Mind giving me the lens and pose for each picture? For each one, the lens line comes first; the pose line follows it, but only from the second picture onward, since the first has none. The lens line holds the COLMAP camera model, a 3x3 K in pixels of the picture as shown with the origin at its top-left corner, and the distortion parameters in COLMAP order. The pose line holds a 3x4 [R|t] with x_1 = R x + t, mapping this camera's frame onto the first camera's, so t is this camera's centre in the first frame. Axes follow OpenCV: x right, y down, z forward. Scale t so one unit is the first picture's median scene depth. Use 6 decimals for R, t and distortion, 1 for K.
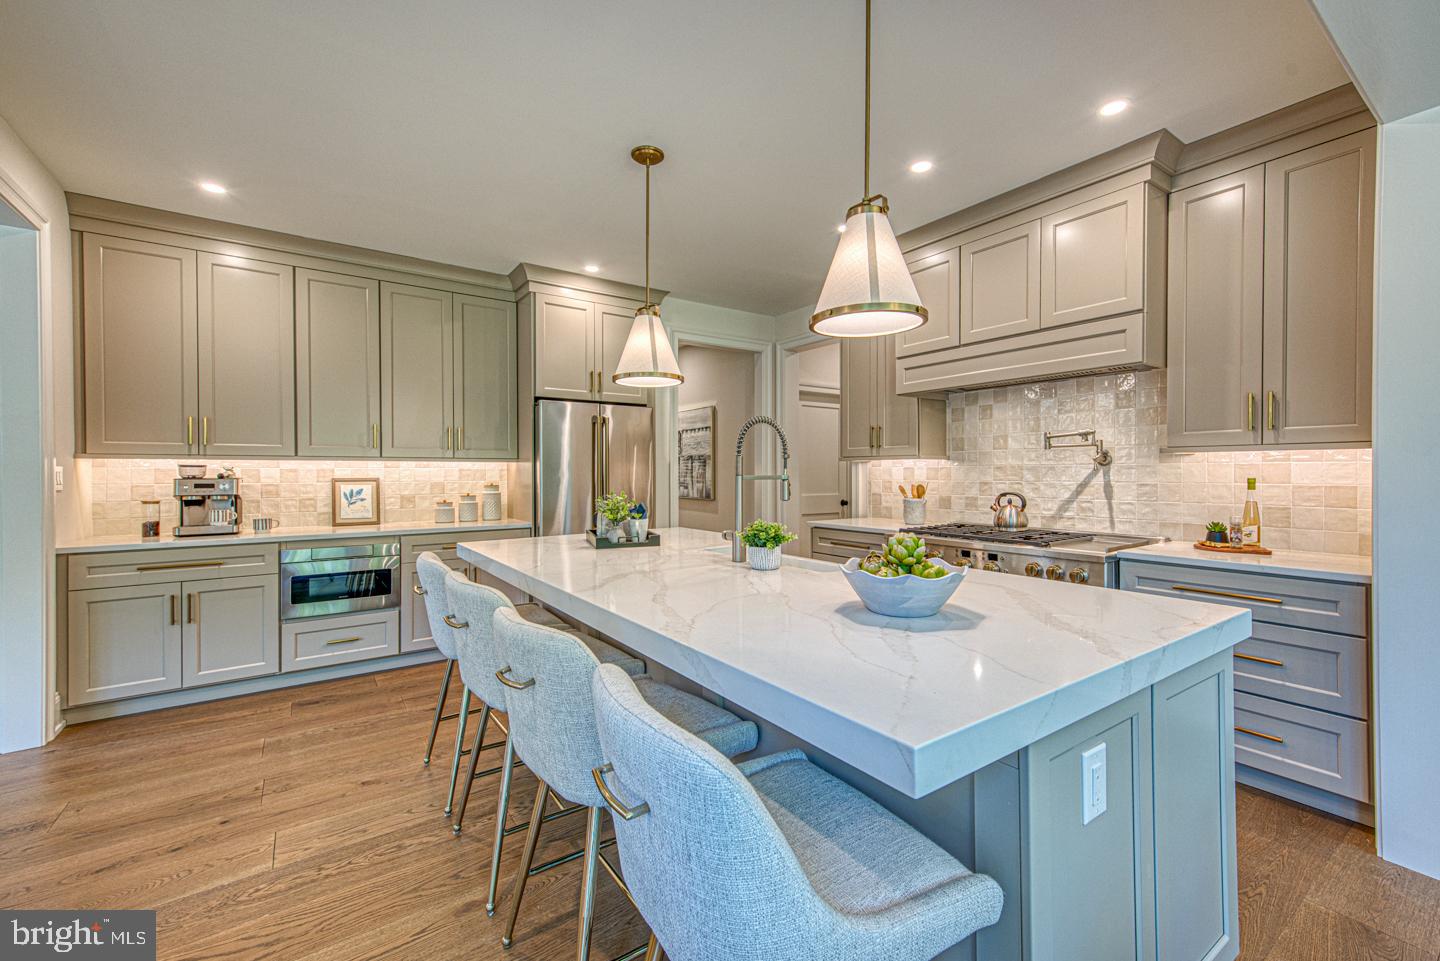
lens RADIAL K [[594.7, 0, 709.0], [0, 594.7, 473.5], [0, 0, 1]] dist [0.016952, -0.000096]
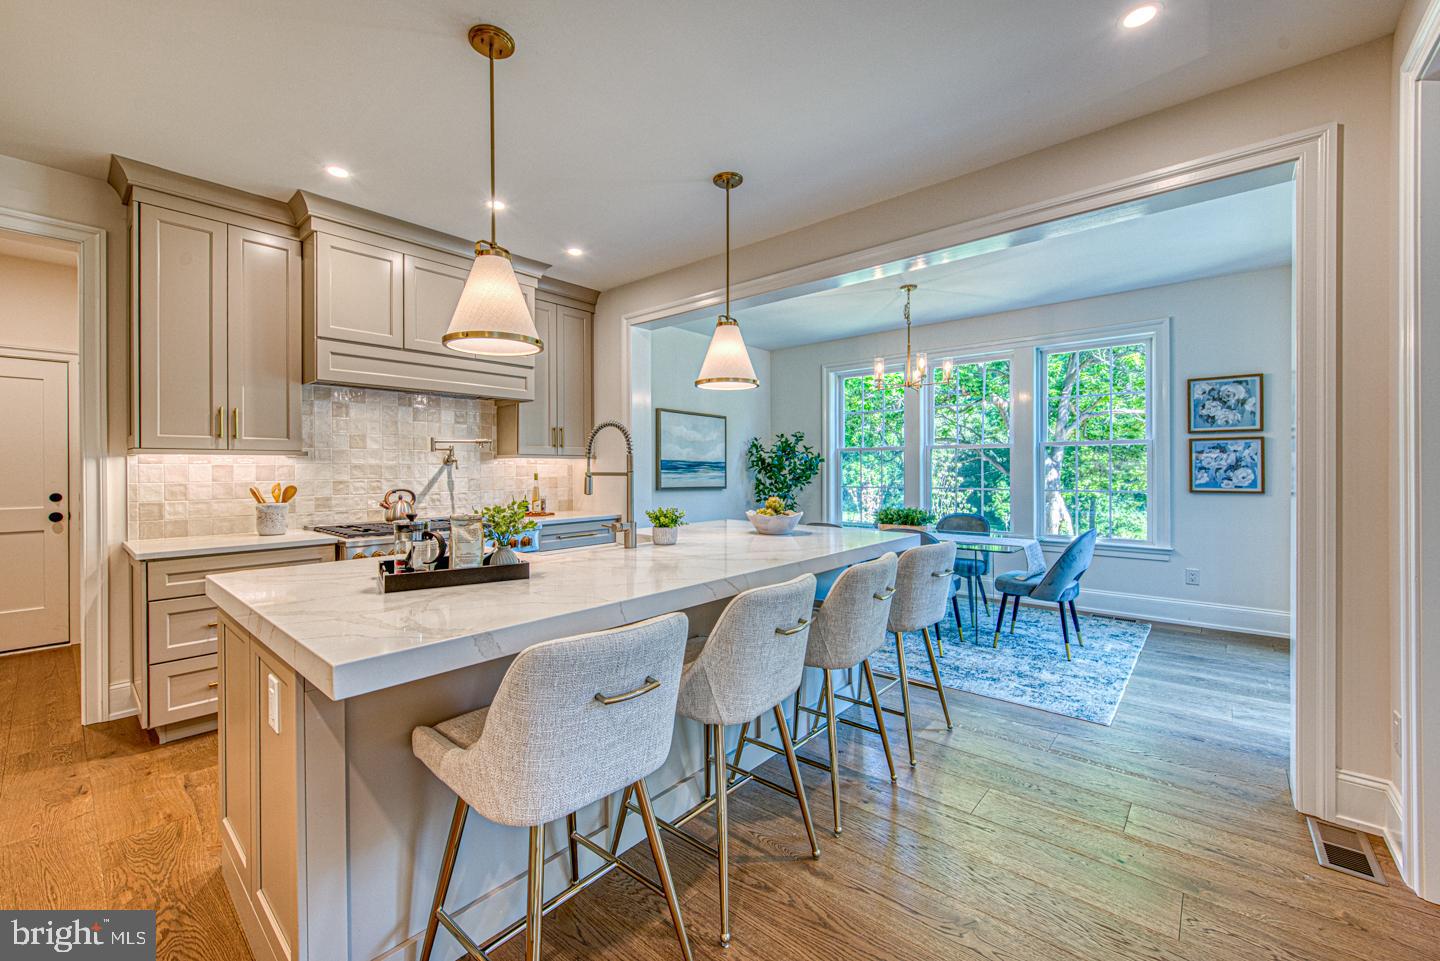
lens RADIAL K [[583.7, 0, 710.6], [0, 583.7, 471.0], [0, 0, 1]] dist [0.001258, 0.000065]
pose [[-0.247413, -0.001310, 0.968909, -0.676947], [0.005900, 0.999979, 0.002859, -0.001433], [-0.968892, 0.006424, -0.247400, 0.715430]]
